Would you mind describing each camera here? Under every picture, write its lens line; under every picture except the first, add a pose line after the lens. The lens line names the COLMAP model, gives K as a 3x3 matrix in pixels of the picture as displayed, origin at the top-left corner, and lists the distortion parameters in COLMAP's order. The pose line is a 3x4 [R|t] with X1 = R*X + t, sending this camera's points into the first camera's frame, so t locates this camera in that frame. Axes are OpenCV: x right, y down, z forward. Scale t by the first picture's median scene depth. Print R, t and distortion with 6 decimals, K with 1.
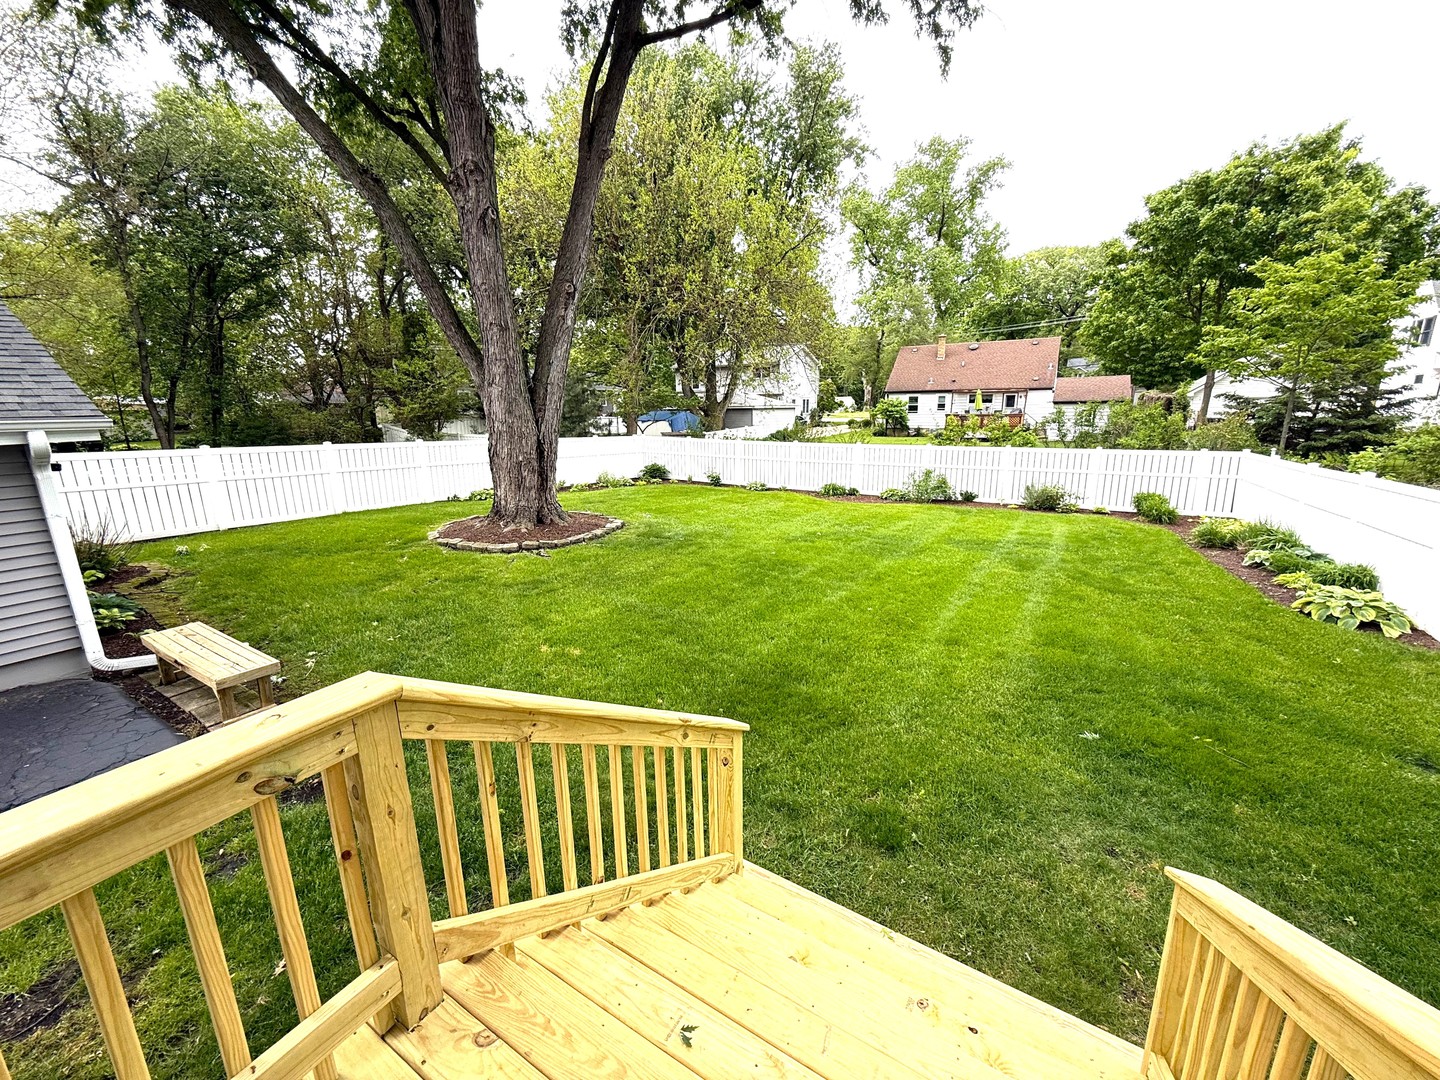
lens RADIAL K [[575.0, 0, 723.0], [0, 575.0, 546.1], [0, 0, 1]] dist [-0.002223, -0.000148]
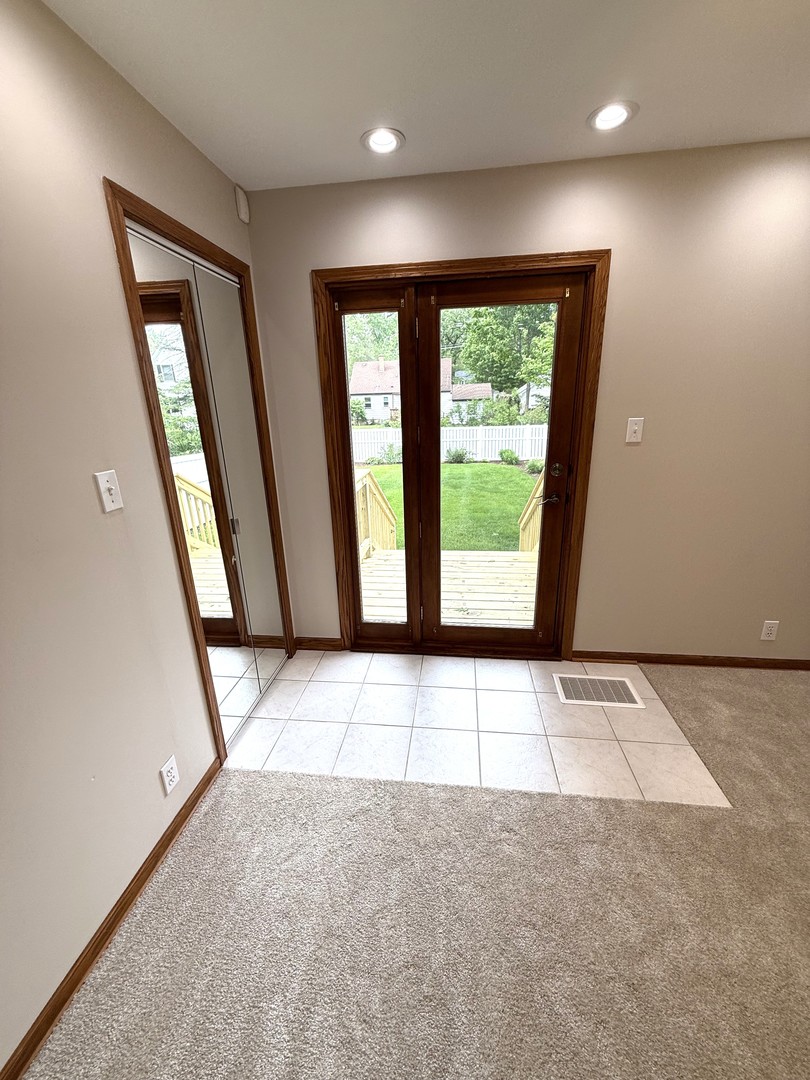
lens RADIAL K [[431.3, 0, 406.6], [0, 431.3, 539.1], [0, 0, 1]] dist [-0.002223, -0.000148]
pose [[0.913509, -0.135102, 0.383731, -0.089990], [0.110611, 0.990196, 0.085303, 0.028690], [-0.391493, -0.035480, 0.919497, -0.119191]]
